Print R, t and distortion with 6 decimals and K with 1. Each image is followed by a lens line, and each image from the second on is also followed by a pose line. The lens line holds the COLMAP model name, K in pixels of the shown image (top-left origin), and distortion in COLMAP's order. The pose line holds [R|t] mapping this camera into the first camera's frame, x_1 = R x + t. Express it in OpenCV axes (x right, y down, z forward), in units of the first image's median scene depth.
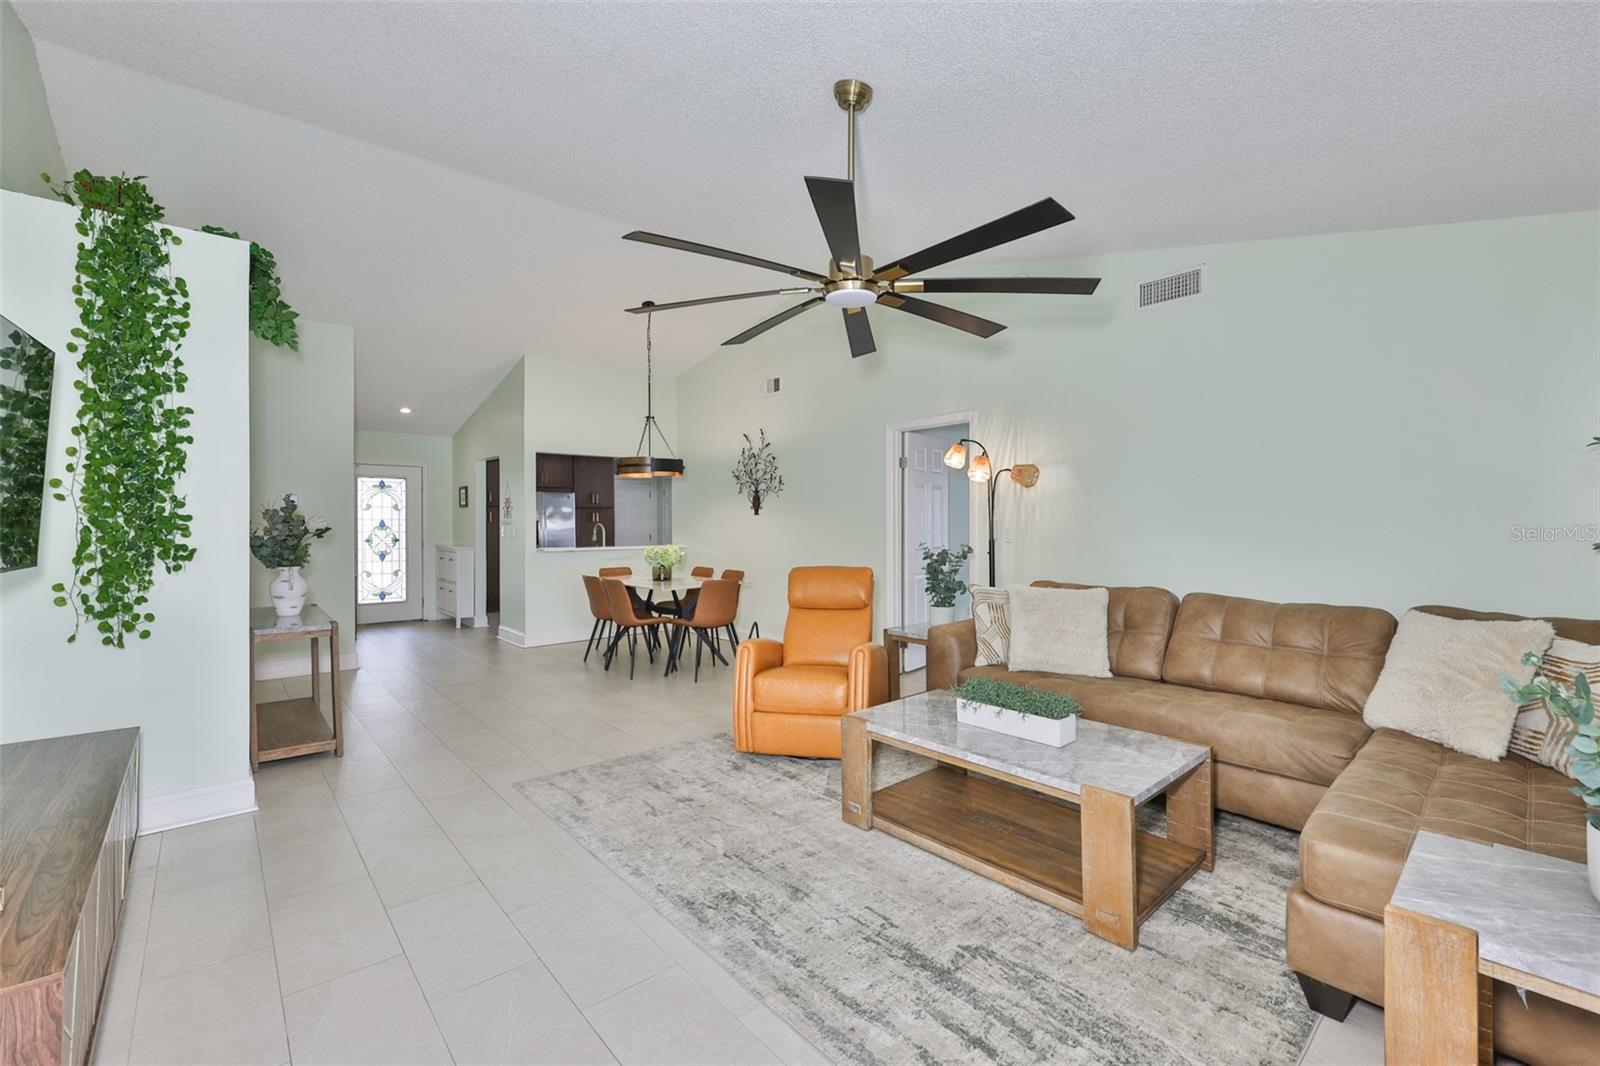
lens RADIAL K [[677.6, 0, 793.4], [0, 677.6, 528.6], [0, 0, 1]] dist [0.001745, 0.000195]
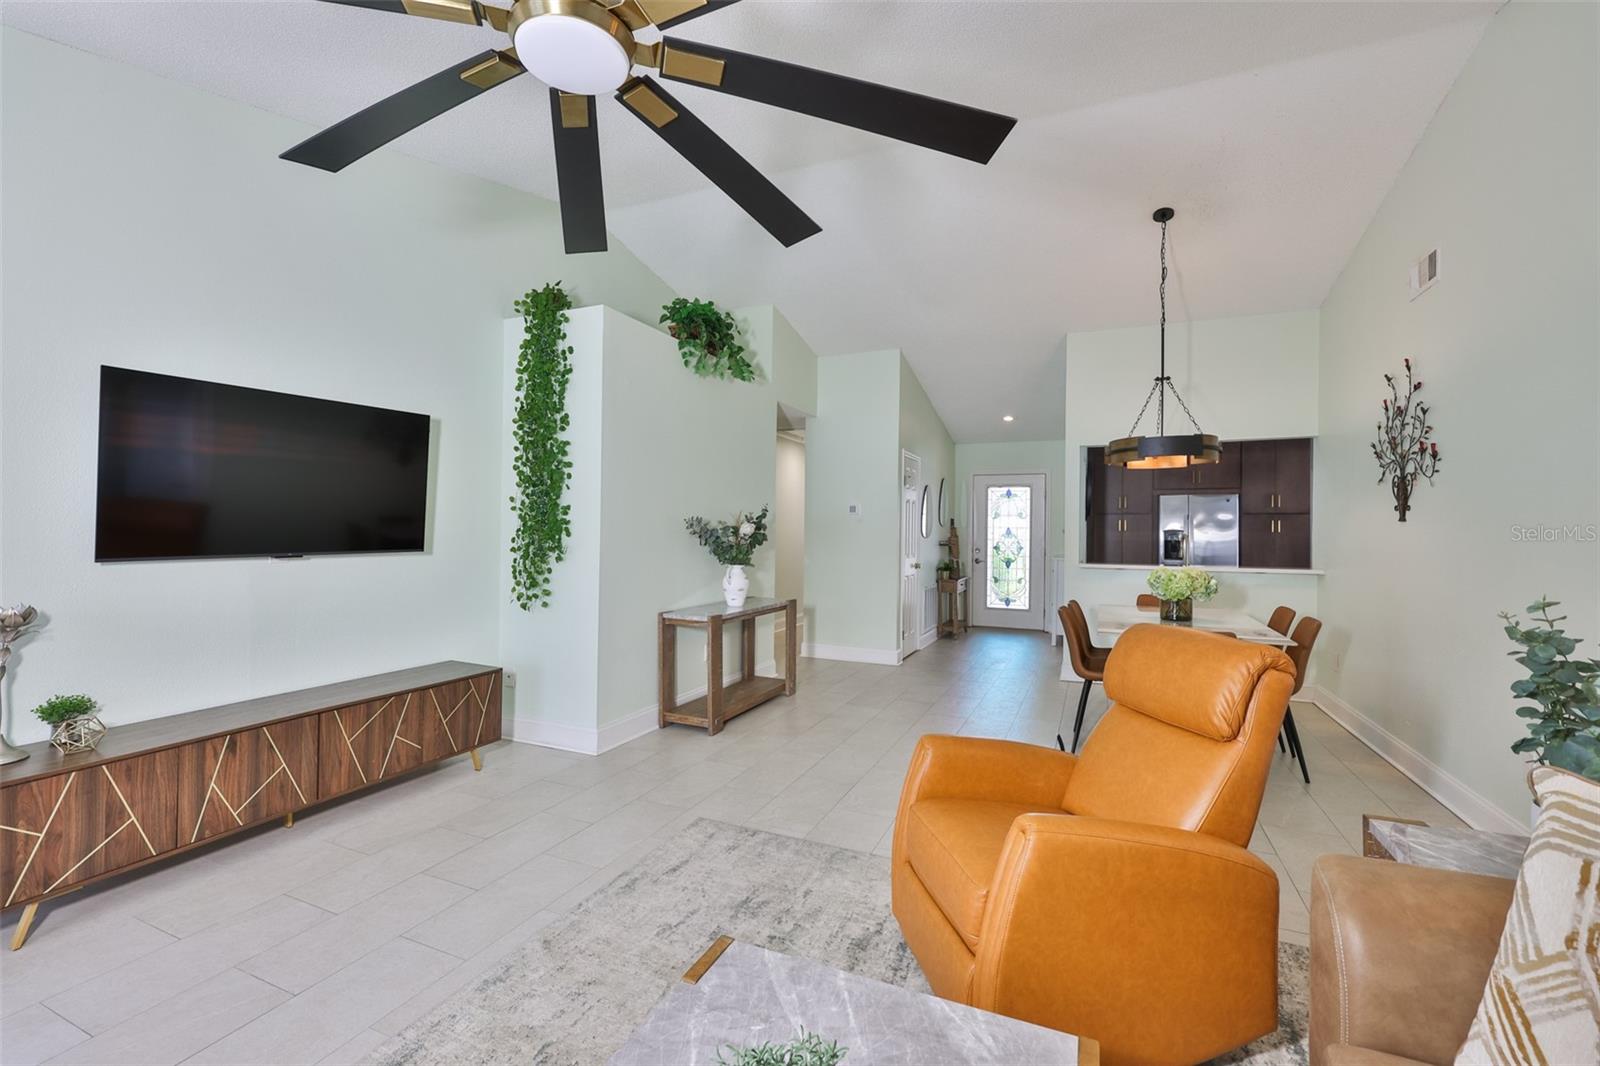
lens RADIAL K [[670.8, 0, 805.3], [0, 670.8, 524.0], [0, 0, 1]] dist [0.001309, 0.000180]
pose [[0.438006, 0.000873, -0.898972, 0.268633], [-0.020017, 0.999761, -0.008782, -0.005319], [0.898749, 0.021842, 0.437919, 0.433714]]
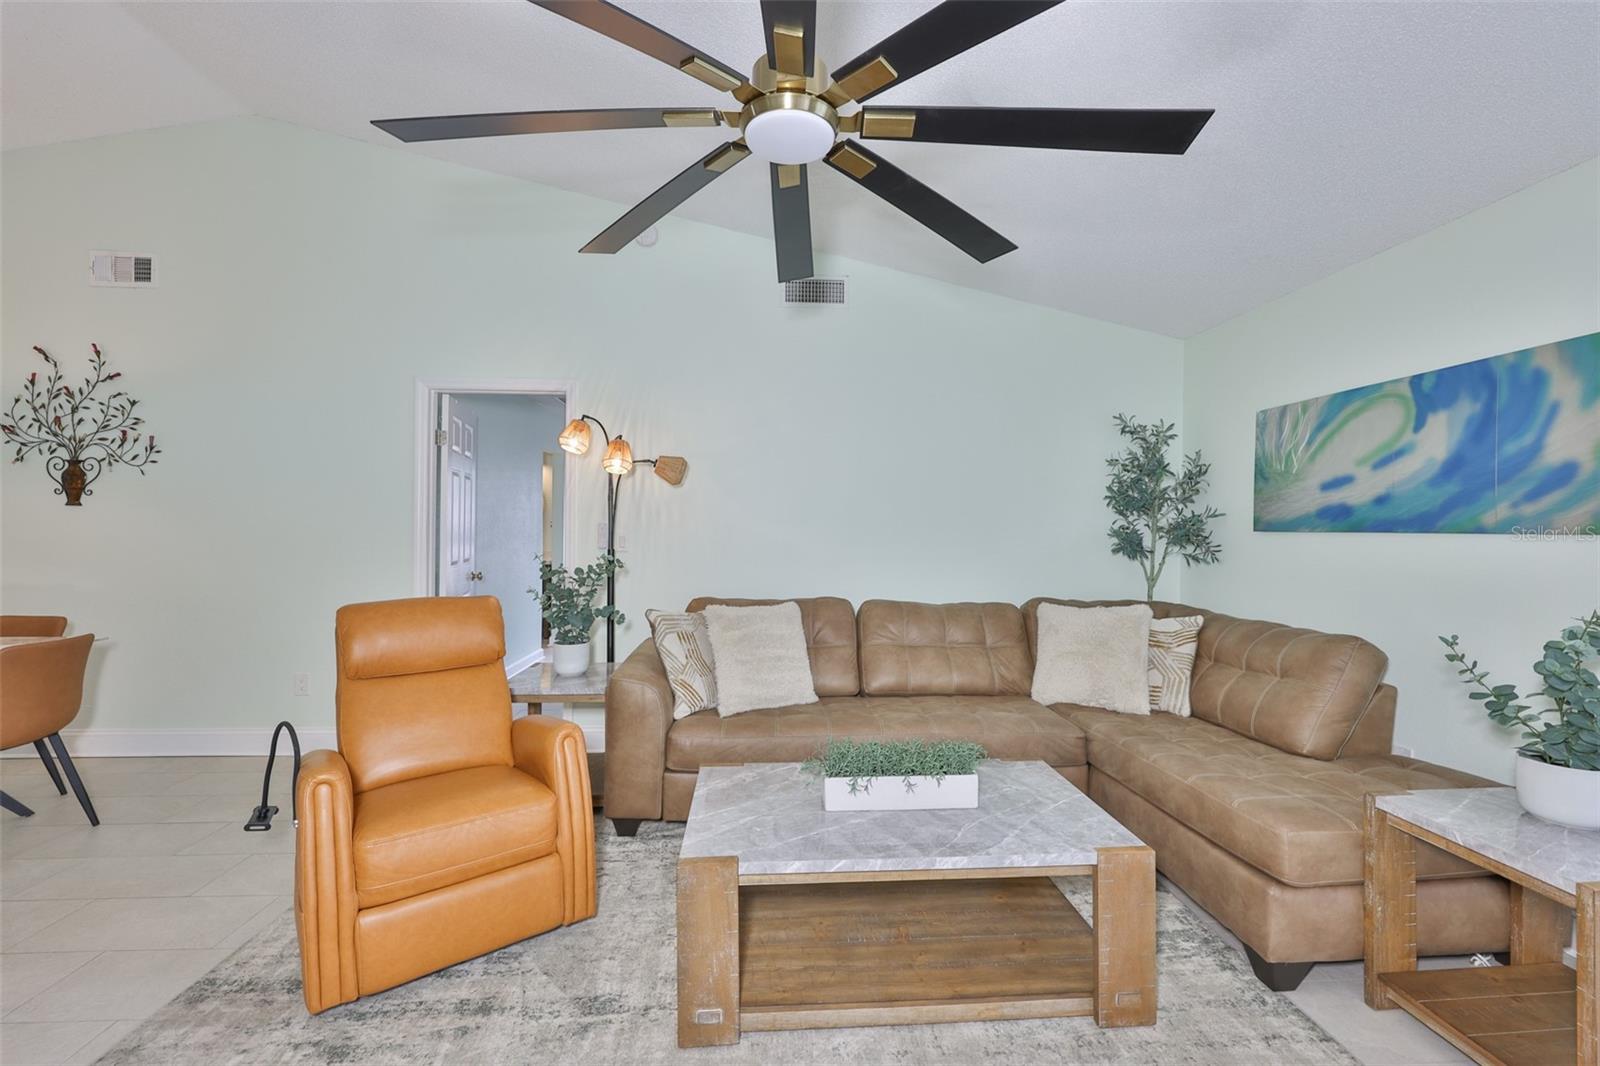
lens RADIAL K [[677.6, 0, 800.1], [0, 677.6, 528.3], [0, 0, 1]] dist [-0.000997, -0.000100]
pose [[0.602039, 0.011520, 0.798384, -0.167538], [-0.005173, 0.999931, -0.010528, -0.000316], [-0.798450, 0.002208, 0.602057, 0.297220]]
